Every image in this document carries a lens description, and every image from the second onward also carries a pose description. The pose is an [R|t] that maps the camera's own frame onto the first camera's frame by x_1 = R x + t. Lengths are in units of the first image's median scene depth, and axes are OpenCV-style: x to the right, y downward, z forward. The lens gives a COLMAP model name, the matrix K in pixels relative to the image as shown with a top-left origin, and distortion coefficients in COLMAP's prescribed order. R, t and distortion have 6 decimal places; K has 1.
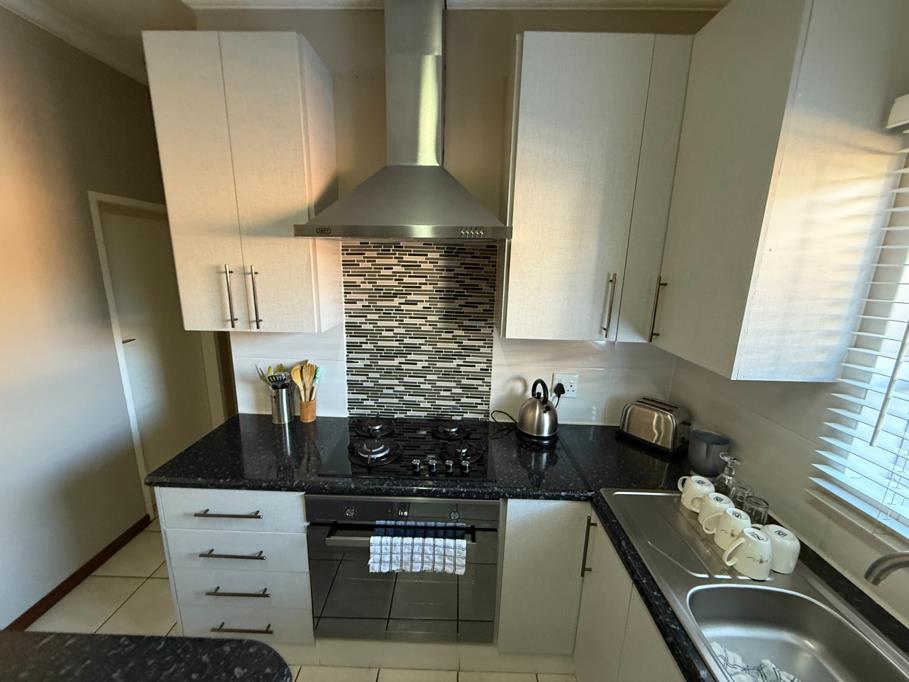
lens RADIAL K [[362.6, 0, 452.7], [0, 362.6, 340.8], [0, 0, 1]] dist [0.000034, -0.000380]
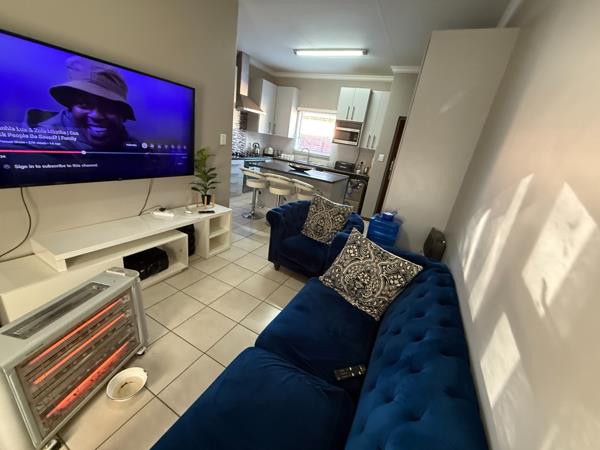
lens RADIAL K [[239.3, 0, 298.8], [0, 239.3, 224.9], [0, 0, 1]] dist [0.000034, -0.000380]
pose [[0.437512, -0.268971, 0.858043, -2.906946], [0.065226, 0.961195, 0.268048, 0.383166], [-0.896844, -0.061308, 0.438079, -1.170859]]
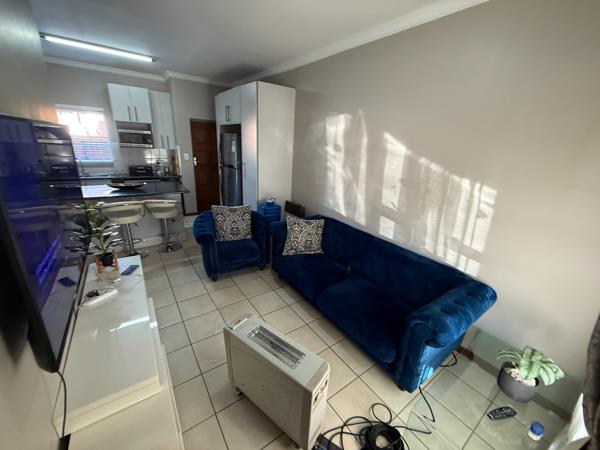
lens RADIAL K [[239.3, 0, 298.8], [0, 239.3, 224.9], [0, 0, 1]] dist [0.000034, -0.000380]
pose [[-0.590269, -0.312623, 0.744211, -3.256411], [0.112262, 0.881205, 0.459211, -0.046689], [-0.799362, 0.354605, -0.485052, -0.071396]]
